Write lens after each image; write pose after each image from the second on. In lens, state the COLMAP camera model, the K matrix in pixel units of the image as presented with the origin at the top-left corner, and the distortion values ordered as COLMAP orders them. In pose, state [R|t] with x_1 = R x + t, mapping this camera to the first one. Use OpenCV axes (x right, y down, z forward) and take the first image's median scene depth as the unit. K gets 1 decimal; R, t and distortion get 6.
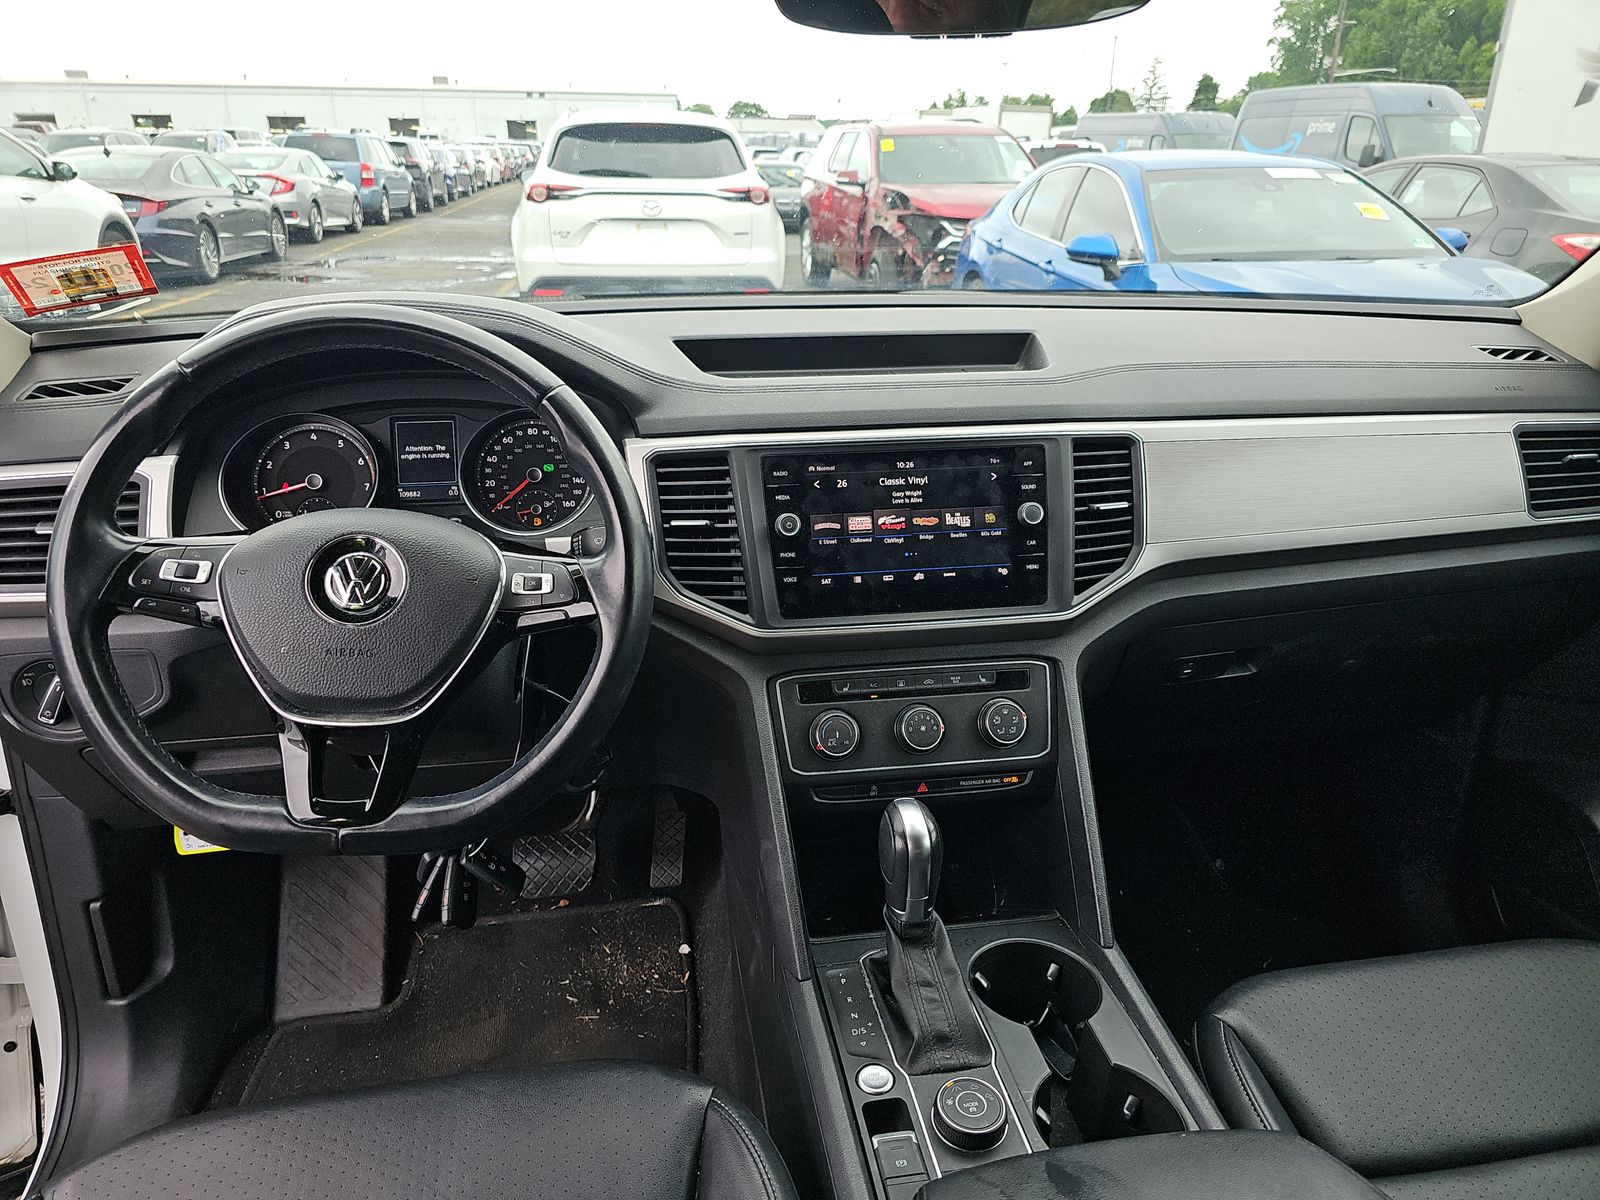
lens RADIAL K [[1065.1, 0, 800.0], [0, 1065.1, 600.0], [0, 0, 1]] dist [0.040771, -0.042598]
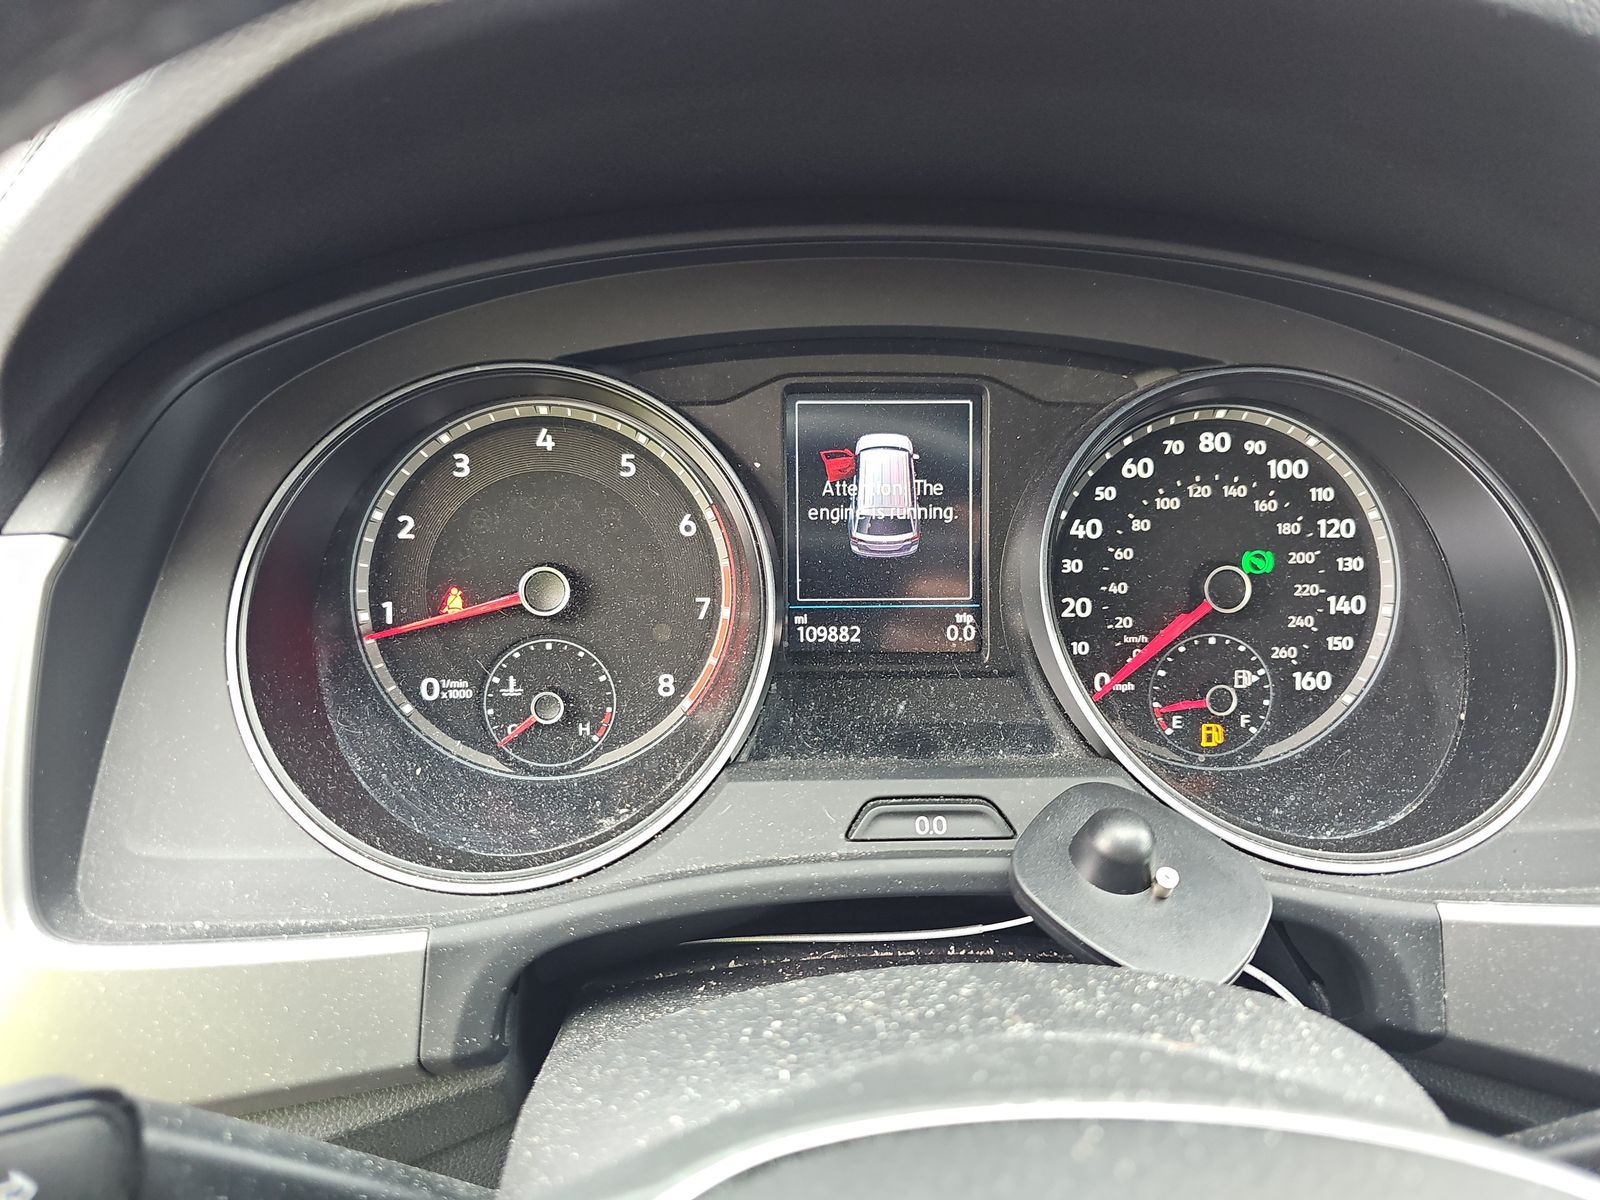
lens RADIAL K [[1061.2, 0, 764.2], [0, 1061.2, 606.5], [0, 0, 1]] dist [0.031118, -0.043939]
pose [[0.992918, 0.059710, -0.102711, -0.358201], [-0.052305, 0.995934, 0.073343, -0.131052], [0.106672, -0.067451, 0.992004, 0.703291]]
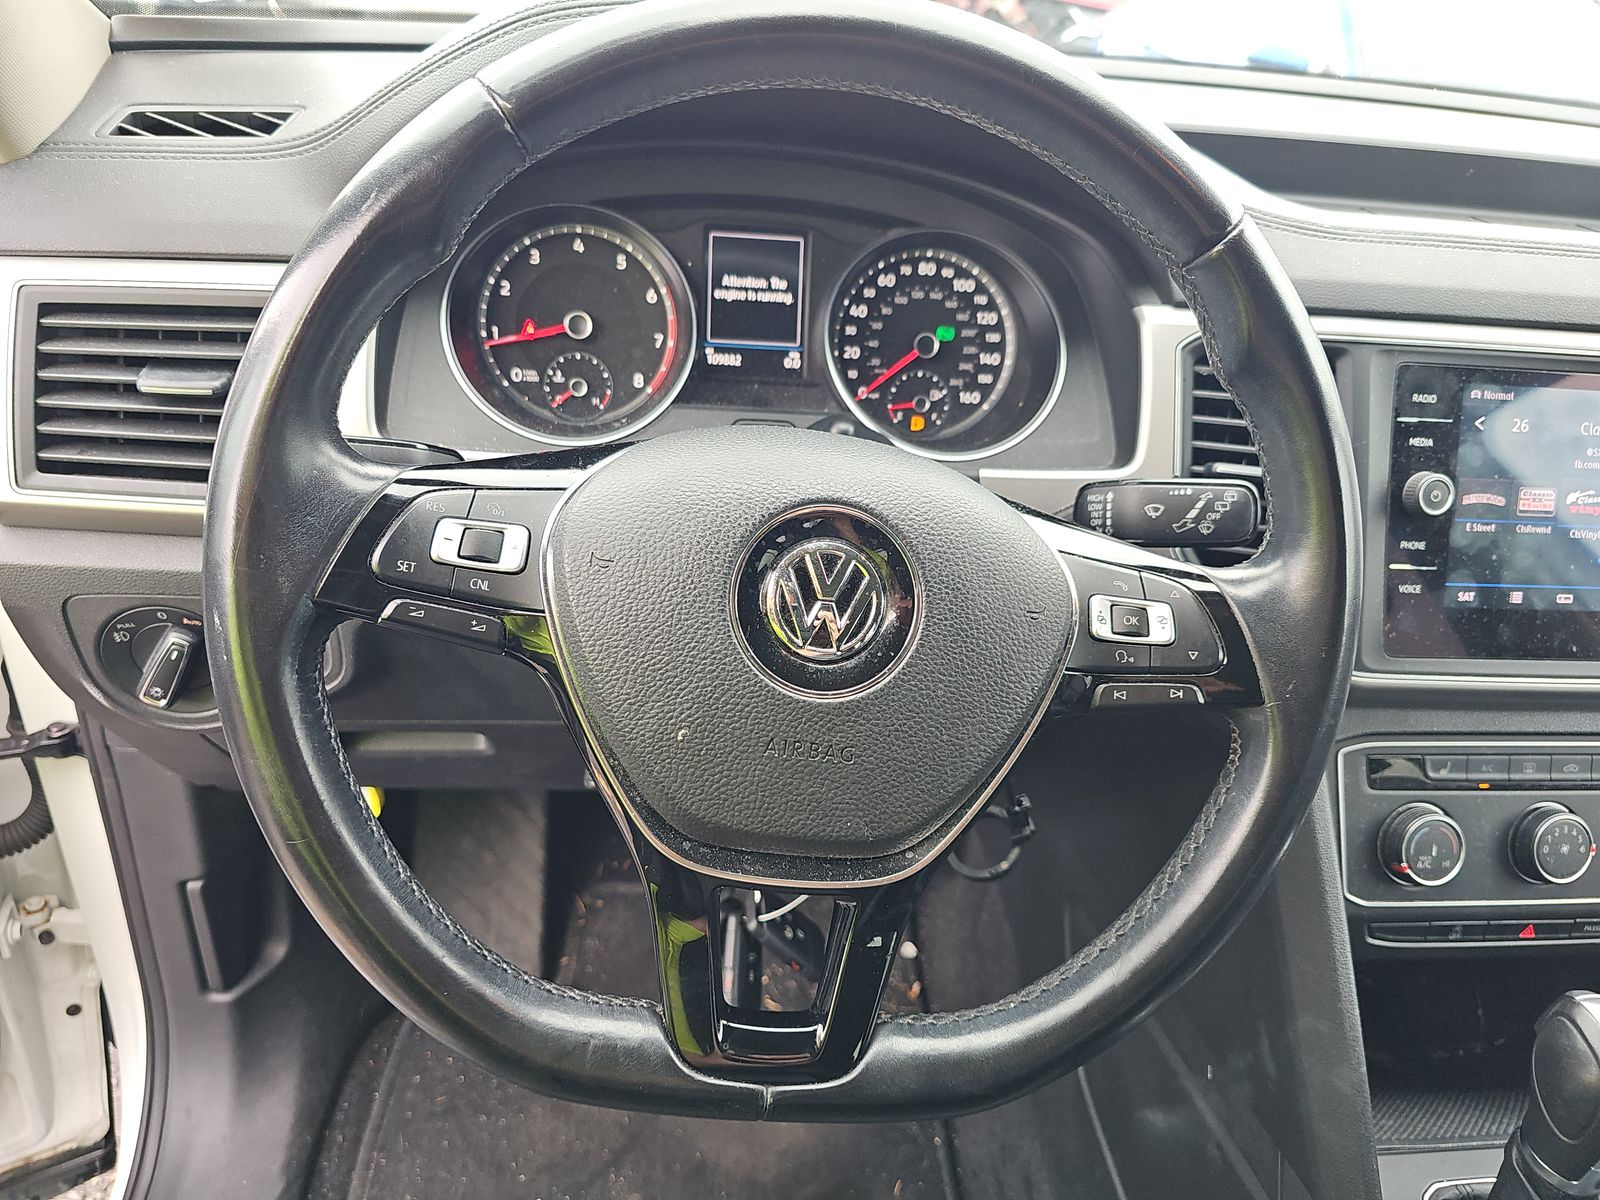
lens RADIAL K [[1061.2, 0, 764.2], [0, 1061.2, 606.5], [0, 0, 1]] dist [0.031118, -0.043939]
pose [[0.994465, 0.103471, -0.018259, -0.322050], [-0.098522, 0.978691, 0.180158, -0.074079], [0.036511, -0.177362, 0.983468, 0.393506]]
